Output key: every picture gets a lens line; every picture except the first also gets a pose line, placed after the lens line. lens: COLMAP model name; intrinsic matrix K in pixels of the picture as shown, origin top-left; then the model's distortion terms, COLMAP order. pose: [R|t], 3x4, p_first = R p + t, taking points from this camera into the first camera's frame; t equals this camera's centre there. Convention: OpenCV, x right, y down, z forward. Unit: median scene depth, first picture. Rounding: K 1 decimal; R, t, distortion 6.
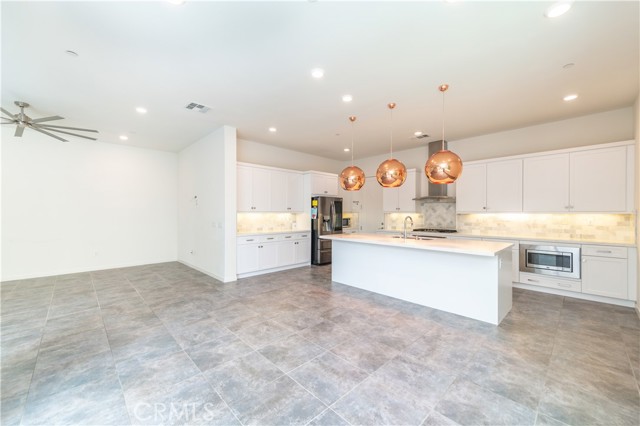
lens RADIAL K [[253.2, 0, 324.0], [0, 253.2, 212.0], [0, 0, 1]] dist [0.011719, -0.002803]
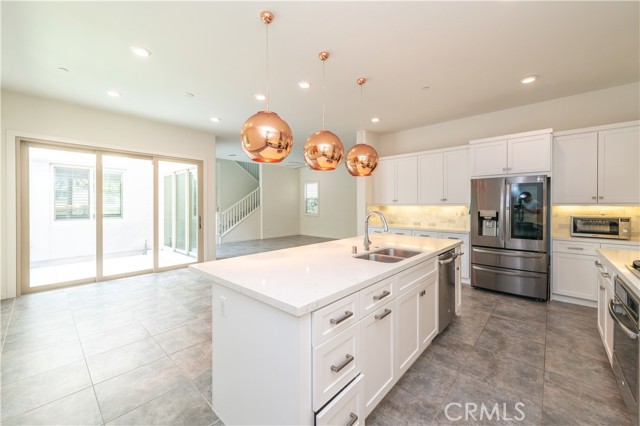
lens RADIAL K [[253.2, 0, 317.6], [0, 253.2, 206.3], [0, 0, 1]] dist [0.011719, -0.002803]
pose [[0.040644, 0.001200, -0.999173, 0.808954], [0.007214, 0.999973, 0.001494, 0.002564], [0.999148, -0.007269, 0.040634, 0.780291]]
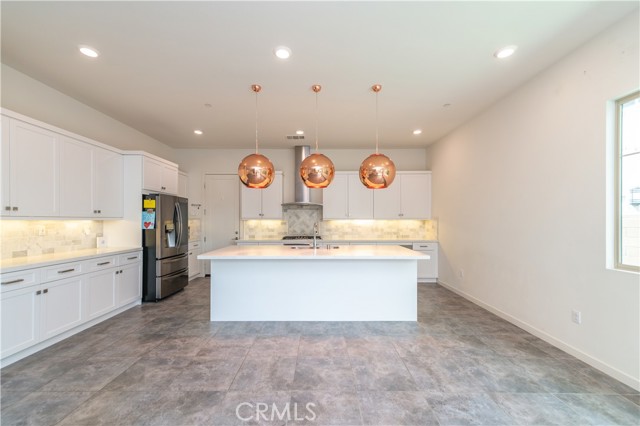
lens RADIAL K [[253.2, 0, 319.1], [0, 253.2, 219.9], [0, 0, 1]] dist [0.011719, -0.002803]
pose [[0.701899, -0.001301, 0.712275, -0.257242], [-0.001481, 0.999994, 0.003286, 0.002252], [-0.712275, -0.003362, 0.701893, 0.344466]]
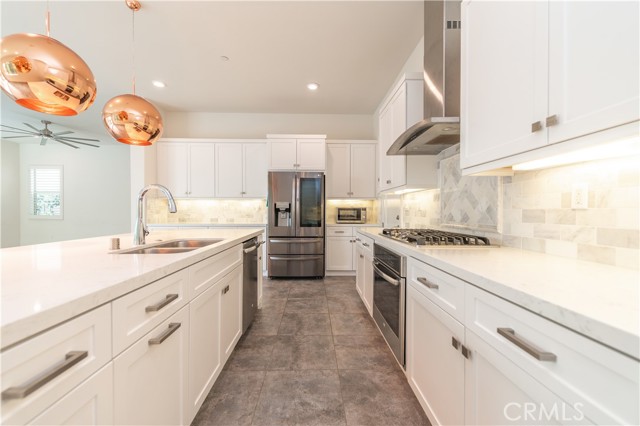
lens RADIAL K [[258.0, 0, 320.9], [0, 258.0, 212.5], [0, 0, 1]] dist [0.010793, -0.002353]
pose [[0.726736, 0.002701, -0.686911, 0.706930], [0.003198, 0.999968, 0.007316, 0.050098], [0.686909, -0.007513, 0.726705, 0.815763]]
